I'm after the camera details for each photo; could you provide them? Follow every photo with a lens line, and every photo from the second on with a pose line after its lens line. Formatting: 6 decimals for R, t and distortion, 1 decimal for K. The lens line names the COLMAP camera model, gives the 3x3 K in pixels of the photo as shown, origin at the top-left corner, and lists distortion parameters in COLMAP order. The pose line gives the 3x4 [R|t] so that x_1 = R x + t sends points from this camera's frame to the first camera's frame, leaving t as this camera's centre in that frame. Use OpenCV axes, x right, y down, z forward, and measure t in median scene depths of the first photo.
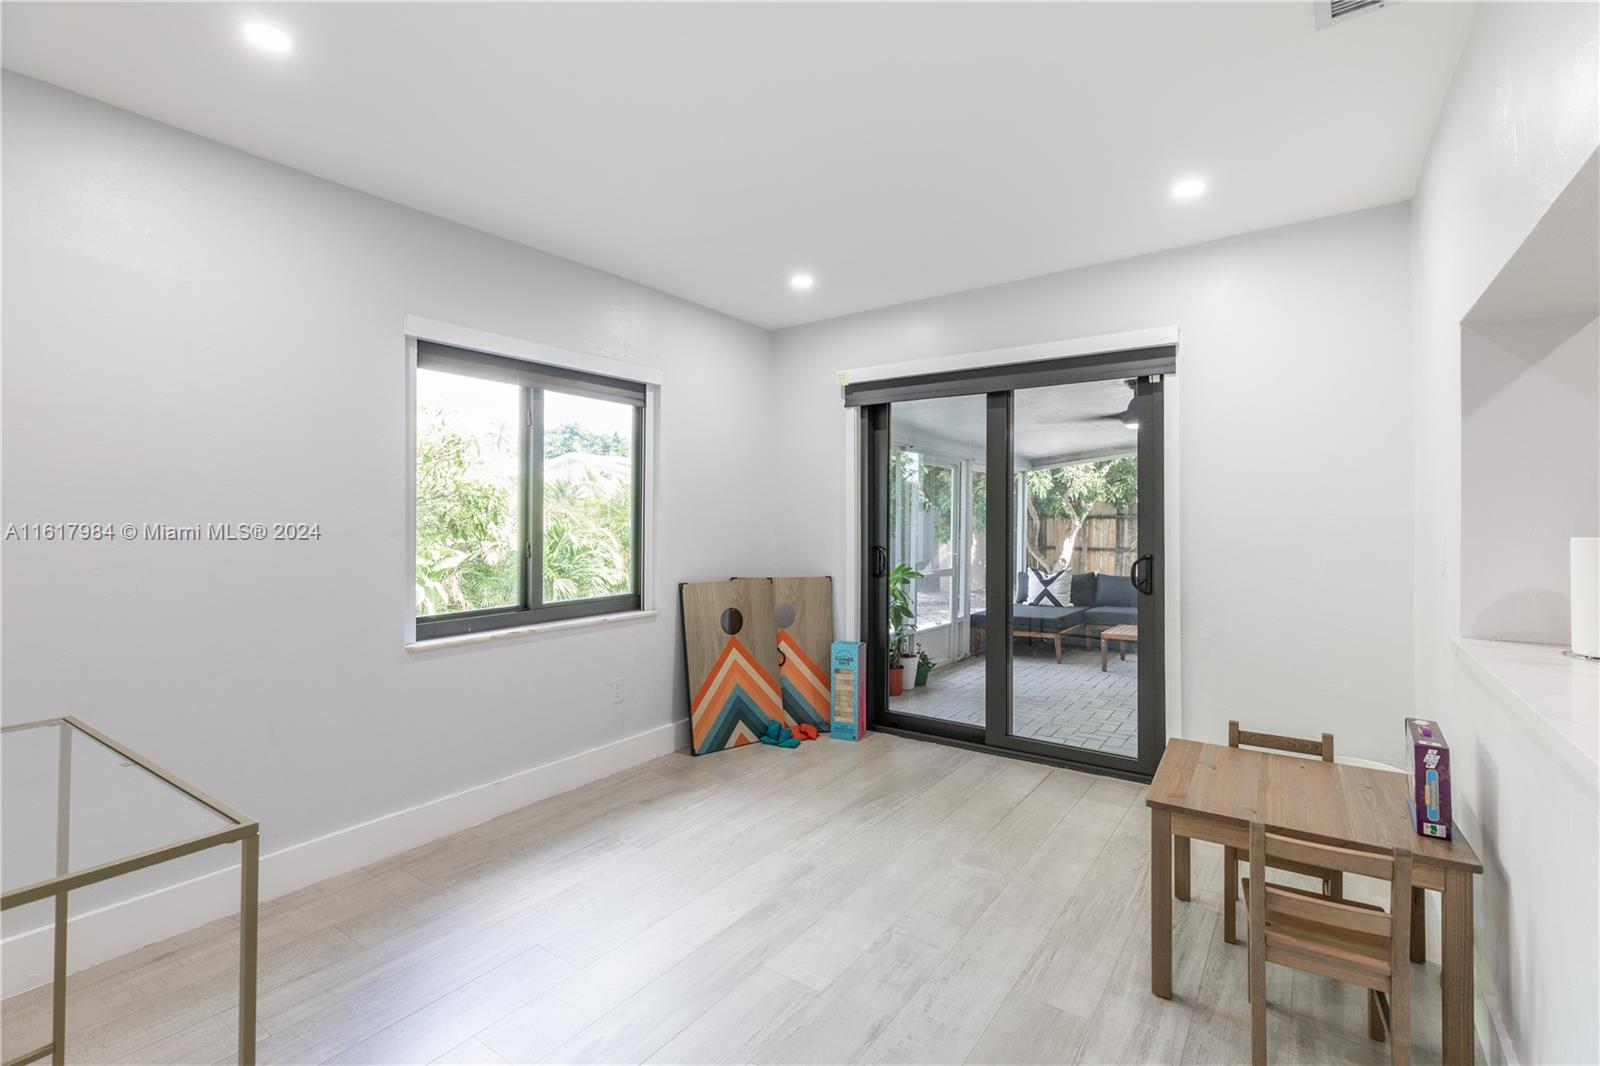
lens RADIAL K [[726.9, 0, 800.0], [0, 726.9, 533.0], [0, 0, 1]] dist [-0.016250, -0.000408]
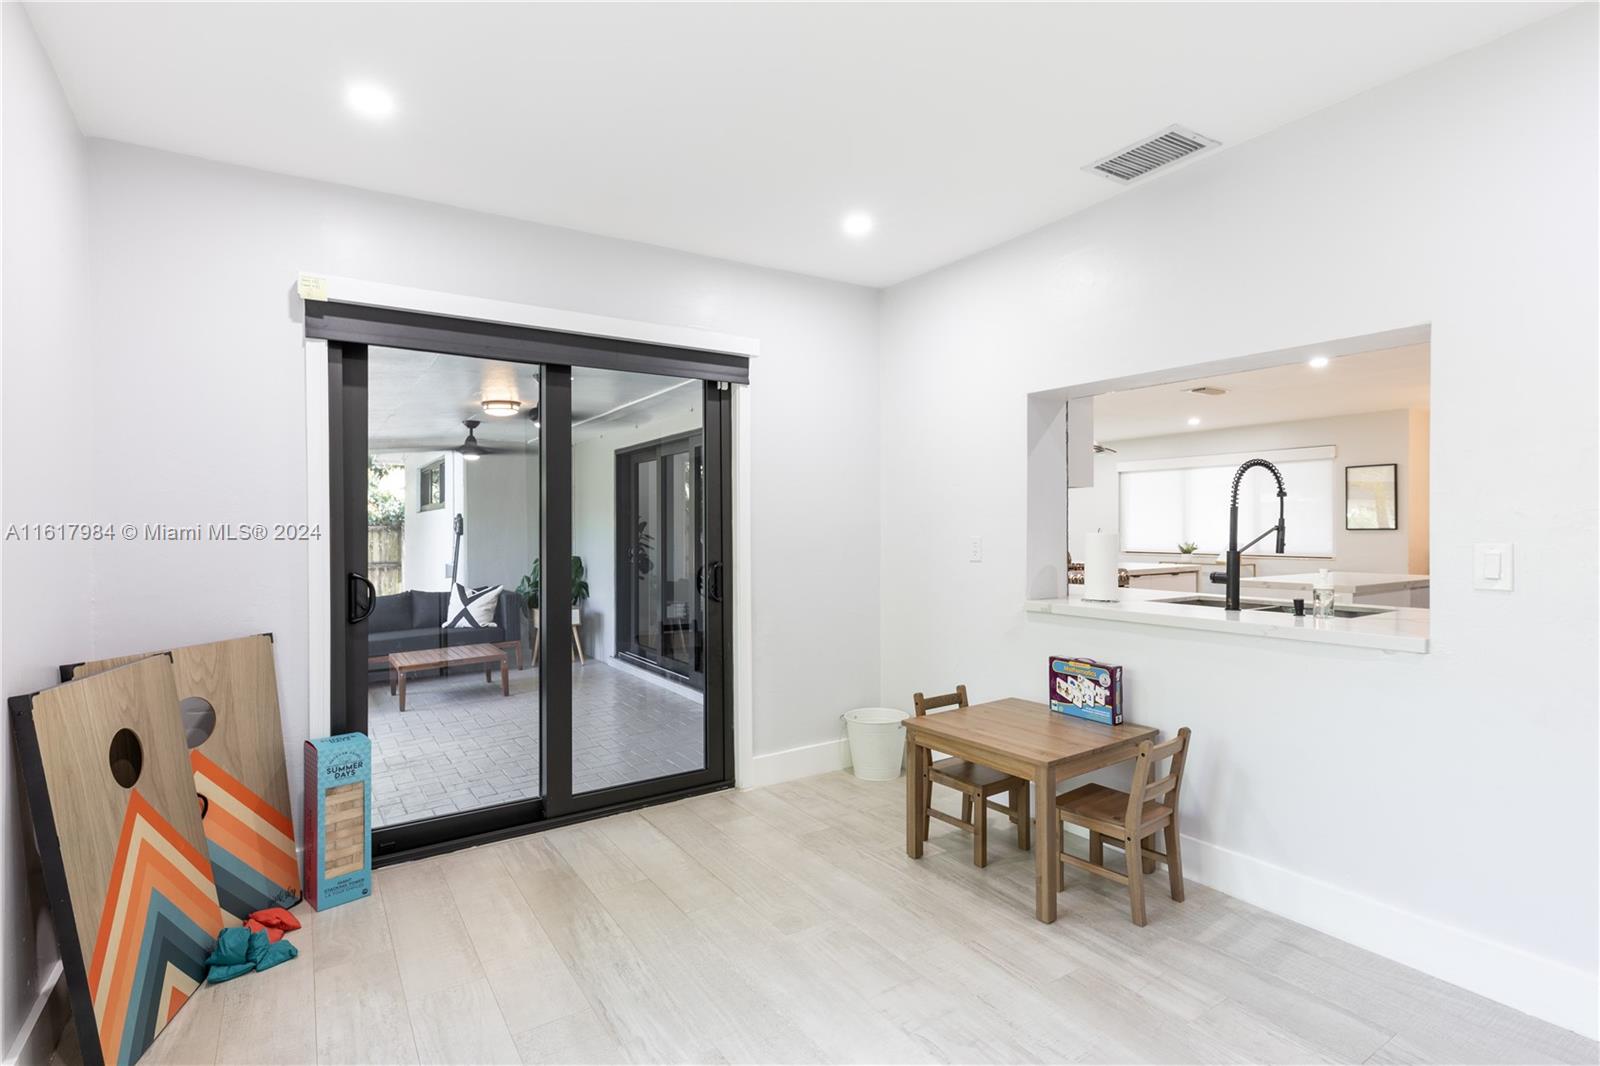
lens RADIAL K [[750.4, 0, 821.3], [0, 750.4, 543.7], [0, 0, 1]] dist [-0.001925, -0.000614]
pose [[0.357355, -0.030249, 0.933479, -0.386118], [0.026093, 0.999409, 0.022396, -0.012157], [-0.933604, 0.016354, 0.357933, 0.442932]]
